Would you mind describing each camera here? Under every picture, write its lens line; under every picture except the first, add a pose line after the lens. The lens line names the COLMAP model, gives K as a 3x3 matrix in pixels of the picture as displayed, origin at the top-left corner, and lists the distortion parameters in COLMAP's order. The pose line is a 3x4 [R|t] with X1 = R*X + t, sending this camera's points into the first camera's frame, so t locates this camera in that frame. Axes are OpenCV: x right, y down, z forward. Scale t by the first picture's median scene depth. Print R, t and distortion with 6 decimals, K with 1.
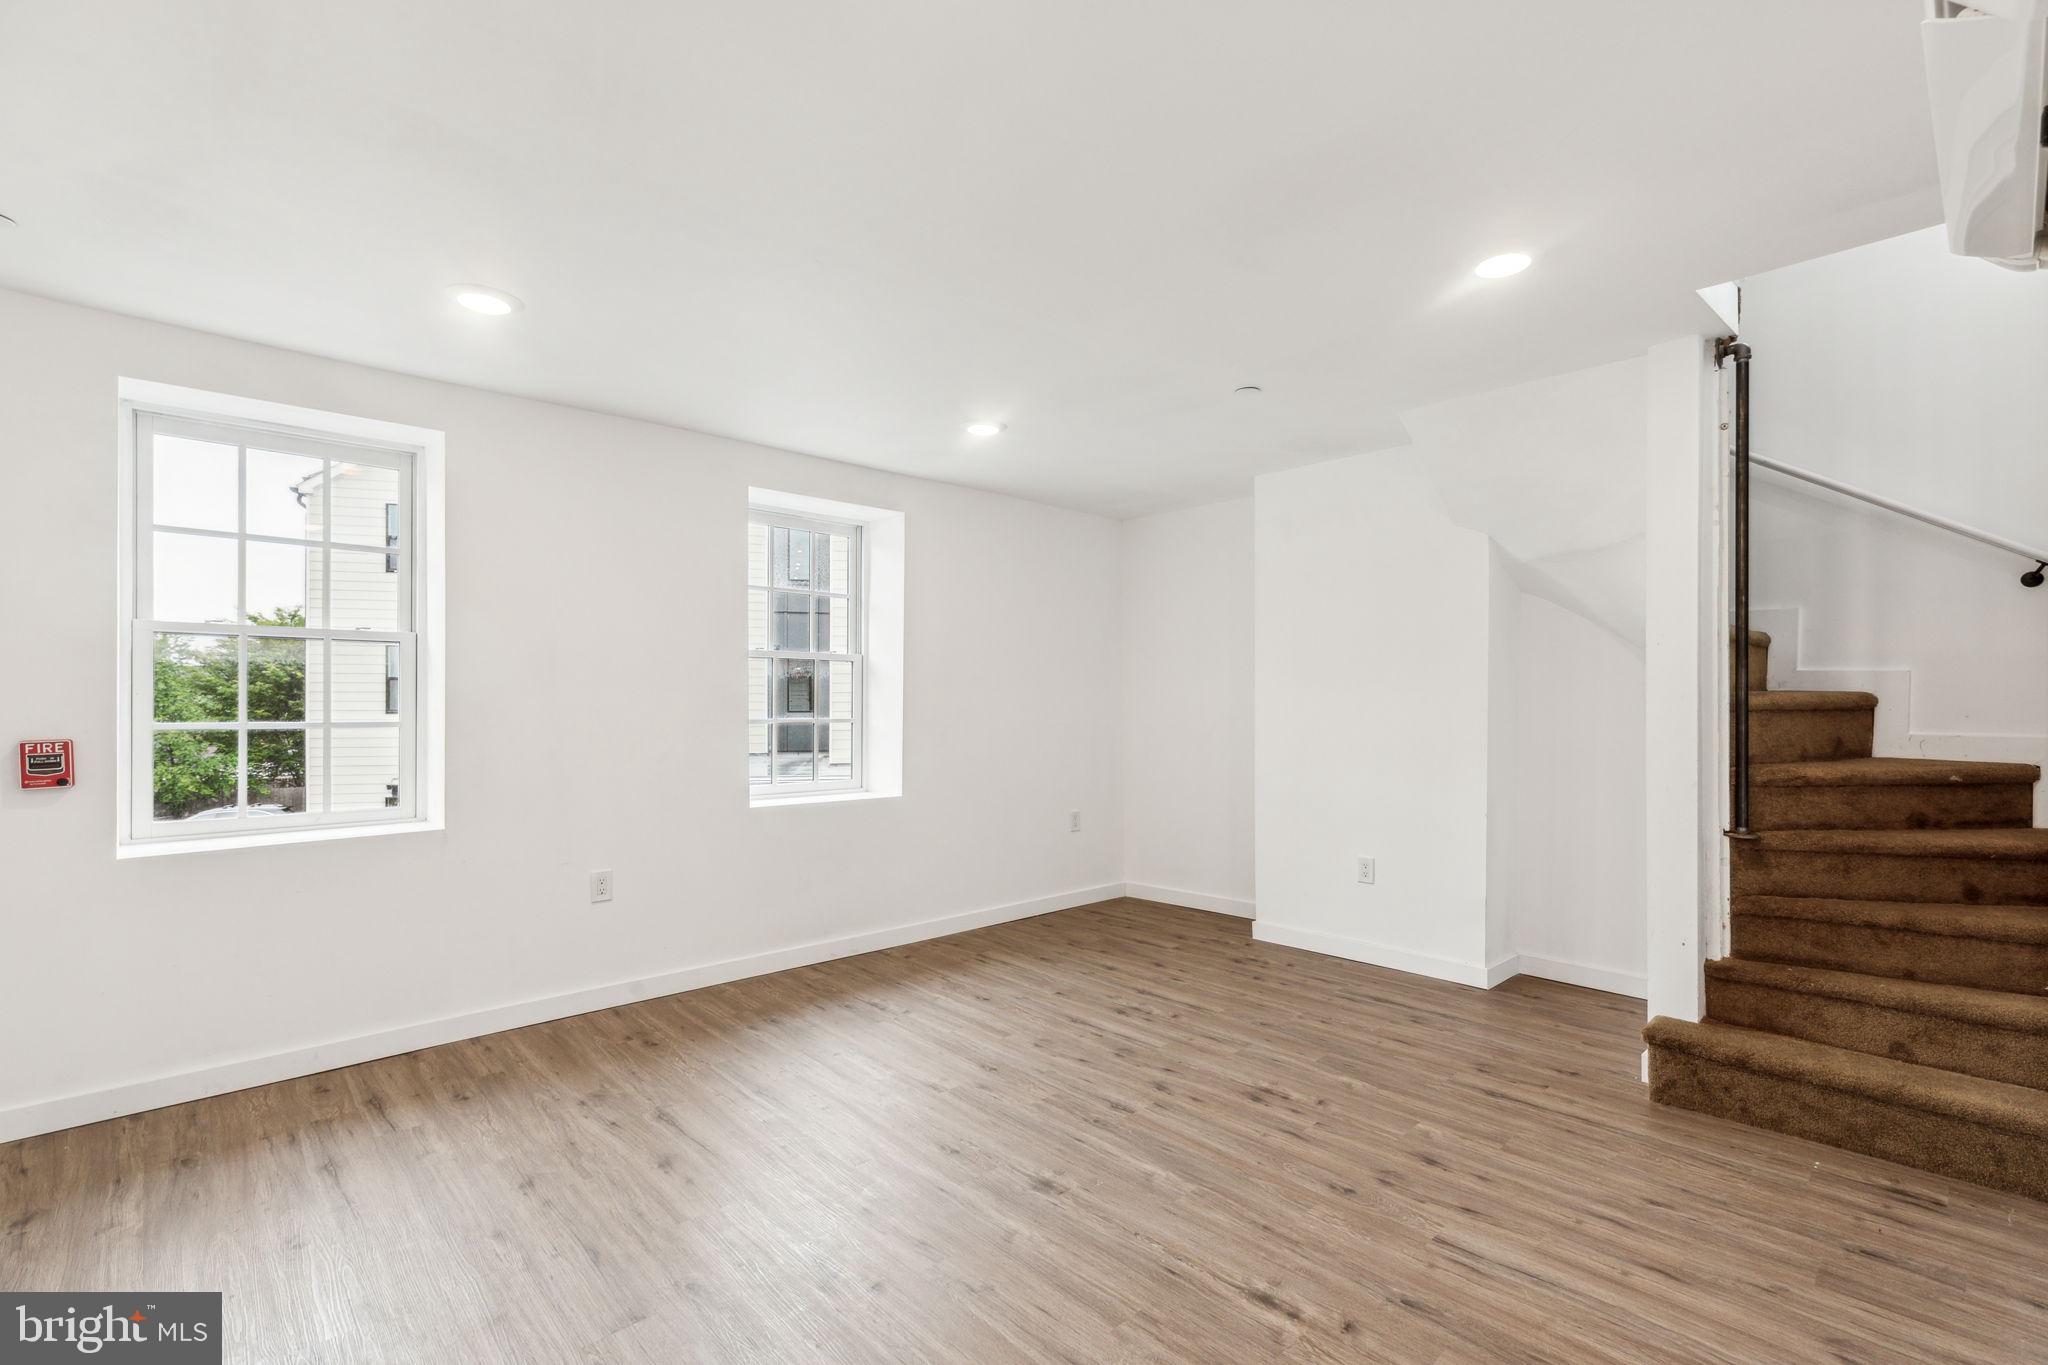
lens RADIAL K [[912.6, 0, 1037.3], [0, 912.6, 687.3], [0, 0, 1]] dist [0.001739, 0.000392]
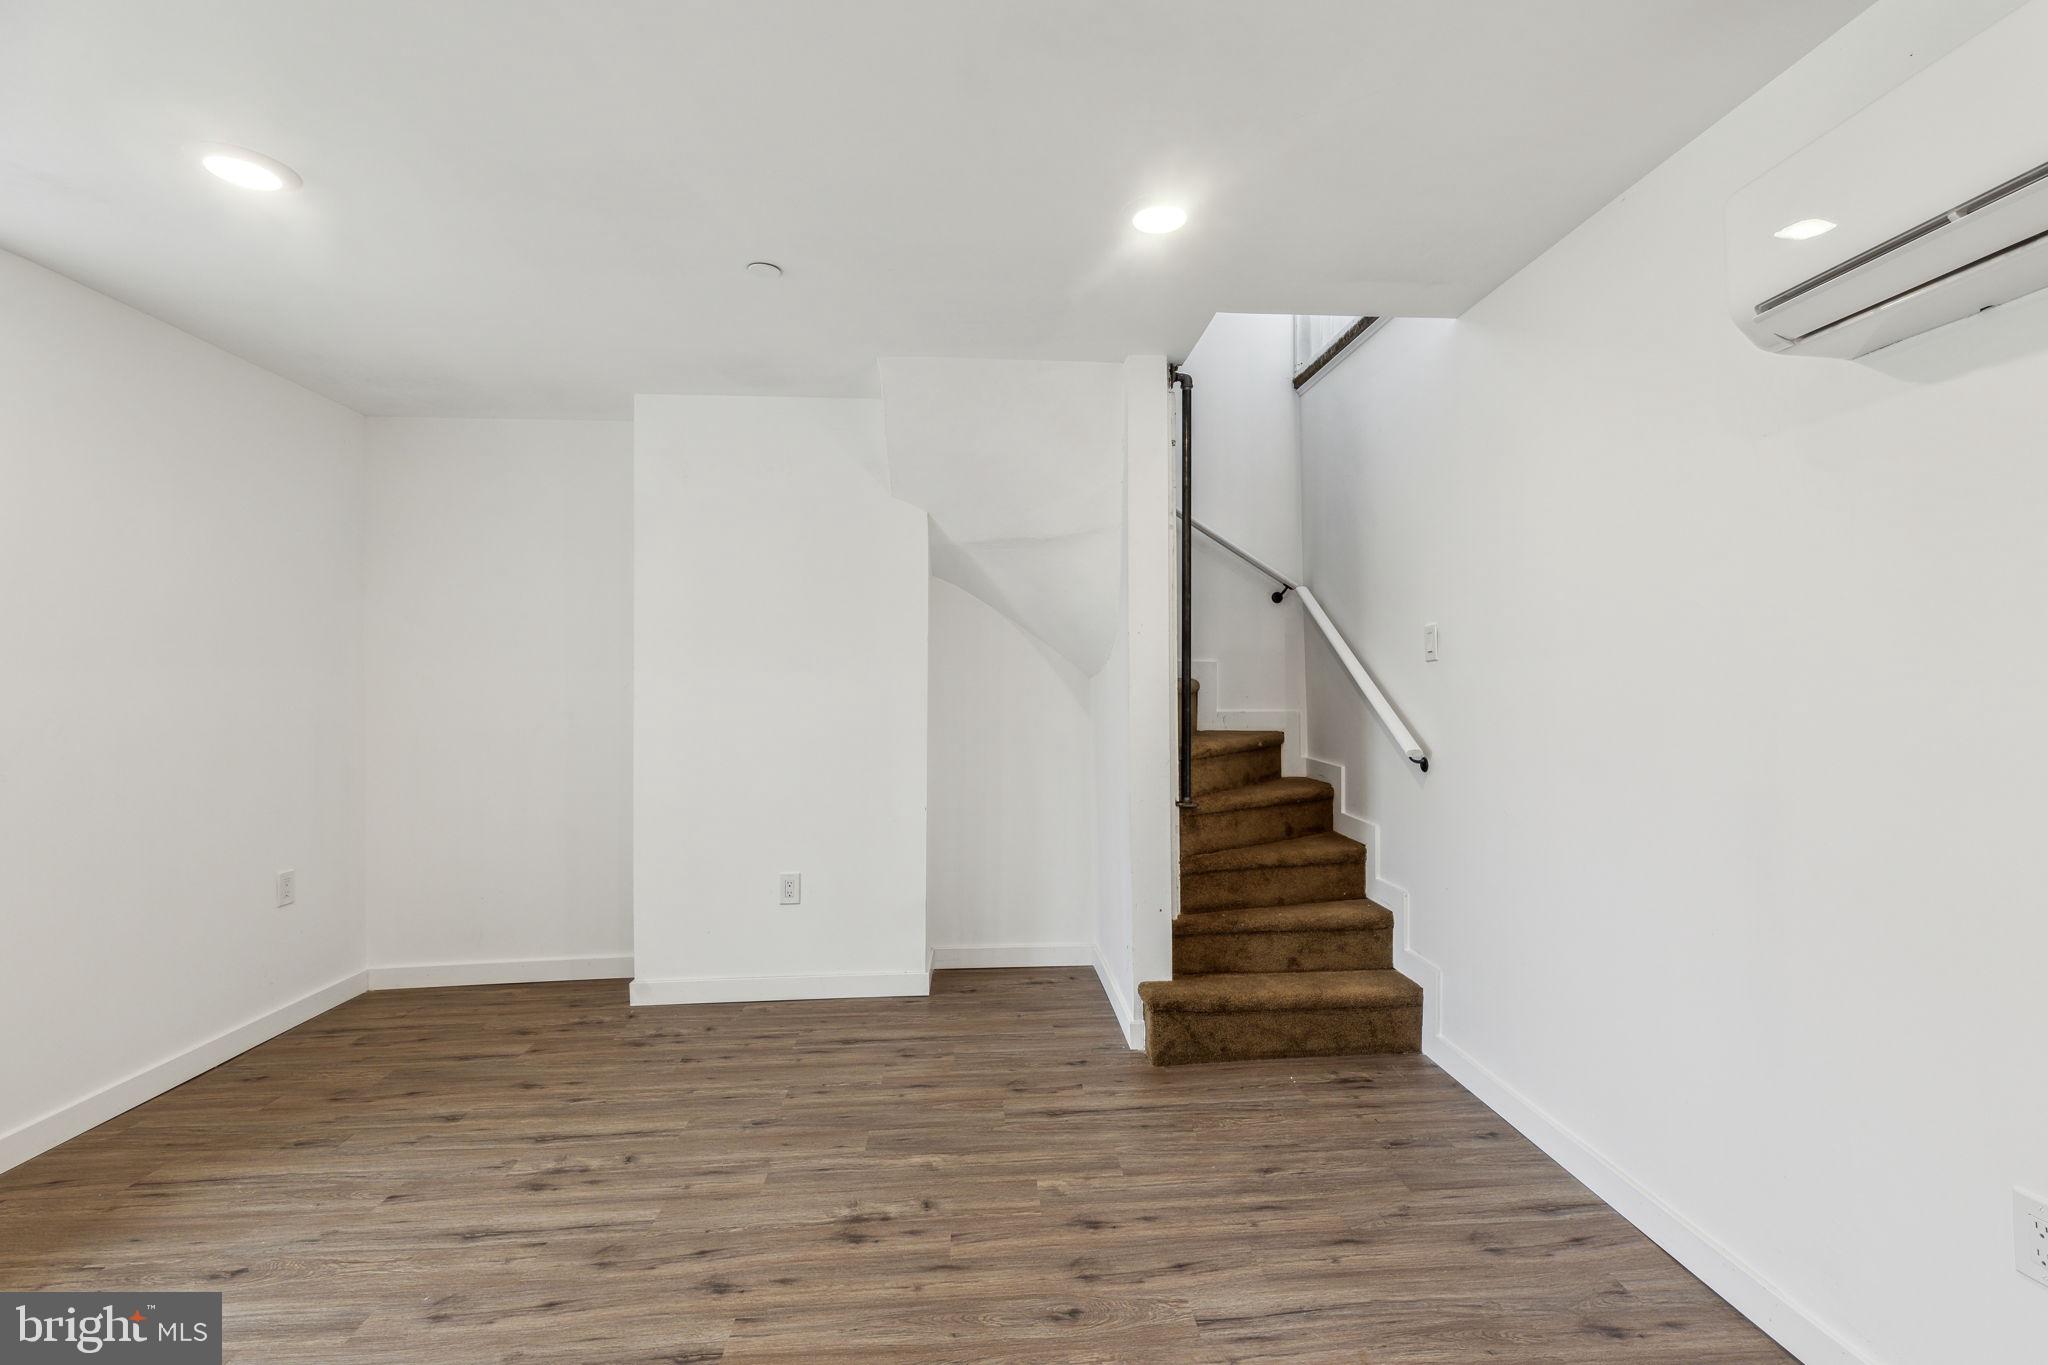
lens RADIAL K [[933.3, 0, 1033.9], [0, 933.3, 660.8], [0, 0, 1]] dist [0.006895, 0.000721]
pose [[0.630371, 0.017002, 0.776108, -0.249330], [-0.006005, 0.999837, -0.017026, 0.004551], [-0.776271, 0.006072, 0.630370, 0.410576]]
